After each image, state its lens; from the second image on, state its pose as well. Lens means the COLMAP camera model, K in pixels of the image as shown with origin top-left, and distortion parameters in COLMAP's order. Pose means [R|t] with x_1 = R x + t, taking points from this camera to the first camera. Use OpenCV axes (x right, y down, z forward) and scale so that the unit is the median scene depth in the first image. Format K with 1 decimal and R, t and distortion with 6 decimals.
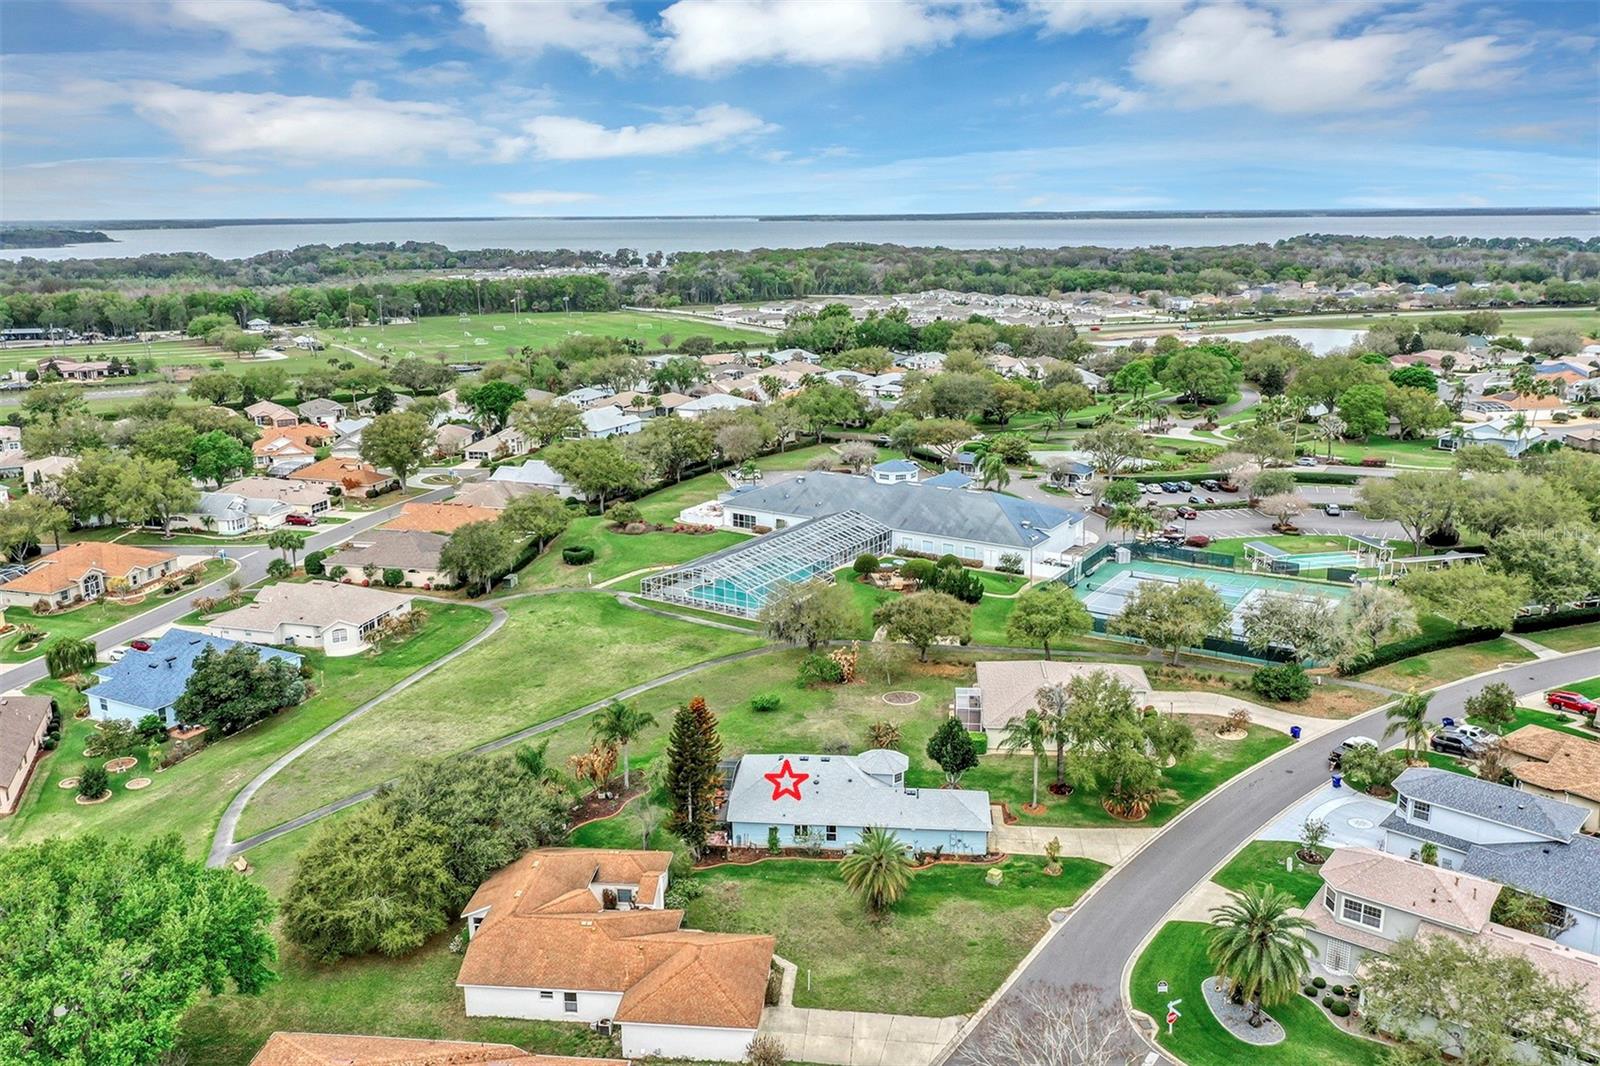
lens RADIAL K [[1267.4, 0, 800.2], [0, 1267.4, 527.8], [0, 0, 1]] dist [0.005262, 0.002067]
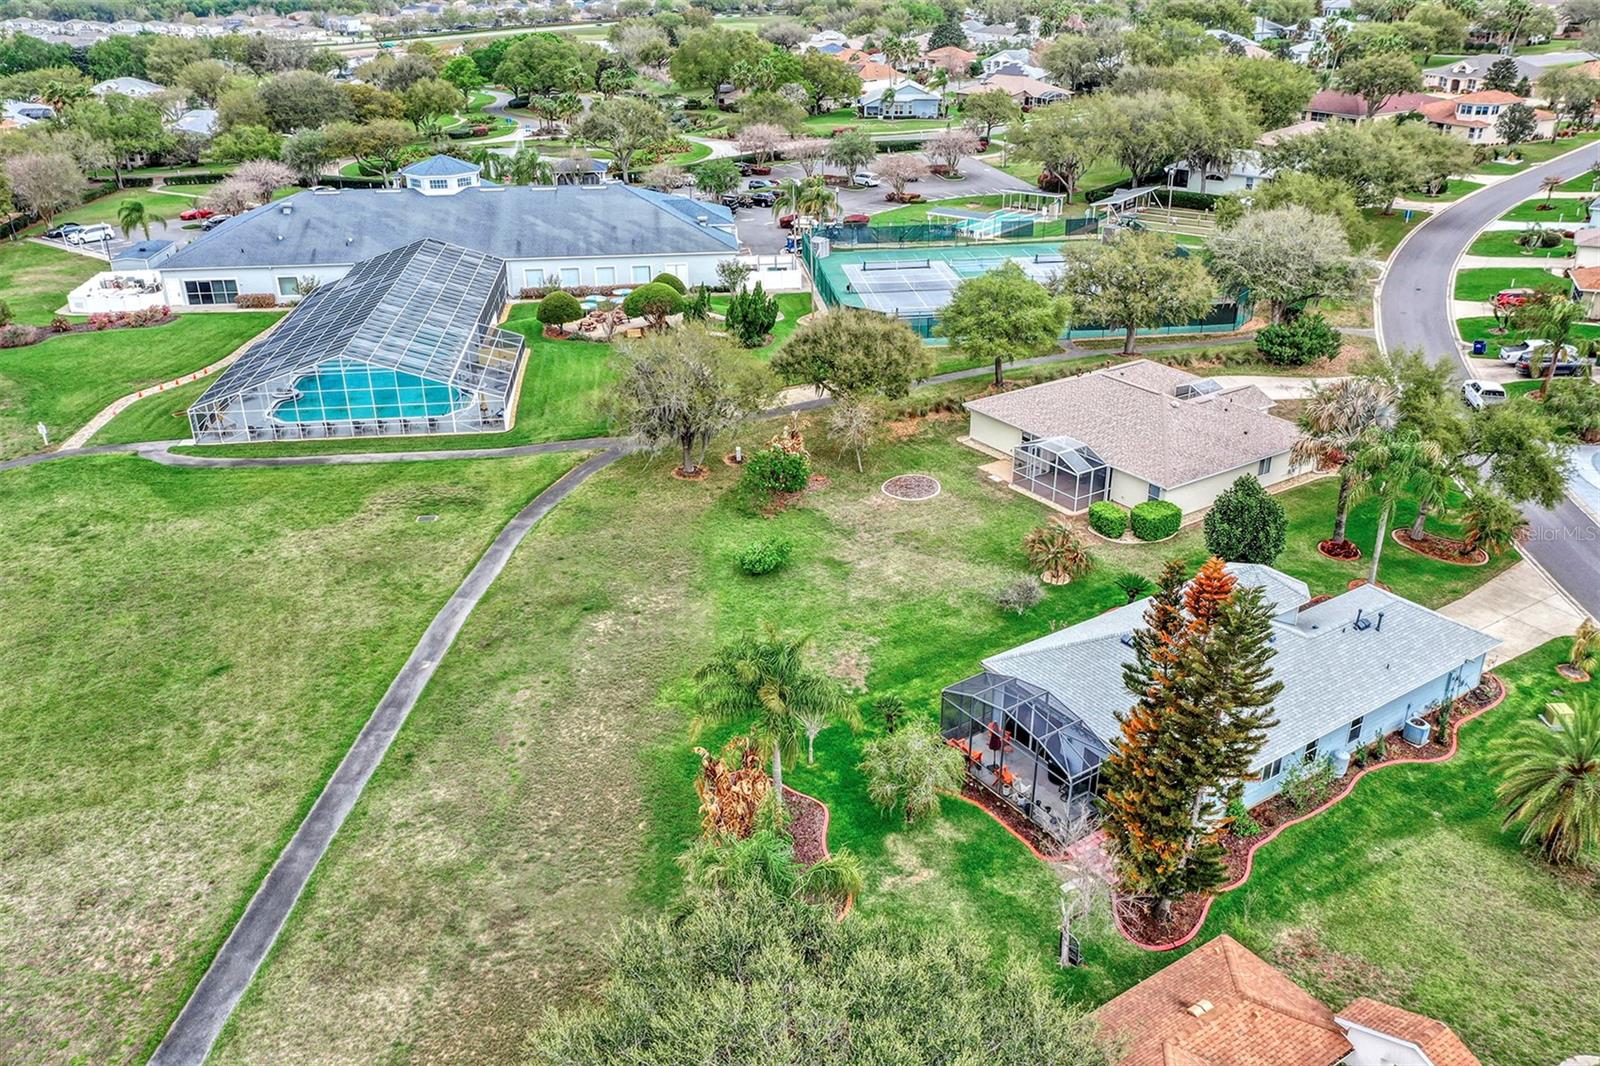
lens RADIAL K [[1267.4, 0, 800.2], [0, 1267.4, 527.8], [0, 0, 1]] dist [0.005262, 0.002067]
pose [[0.774583, -0.263377, 0.575025, -0.265870], [0.154688, 0.960448, 0.231540, 0.007380], [-0.613264, -0.090397, 0.784688, 0.499406]]
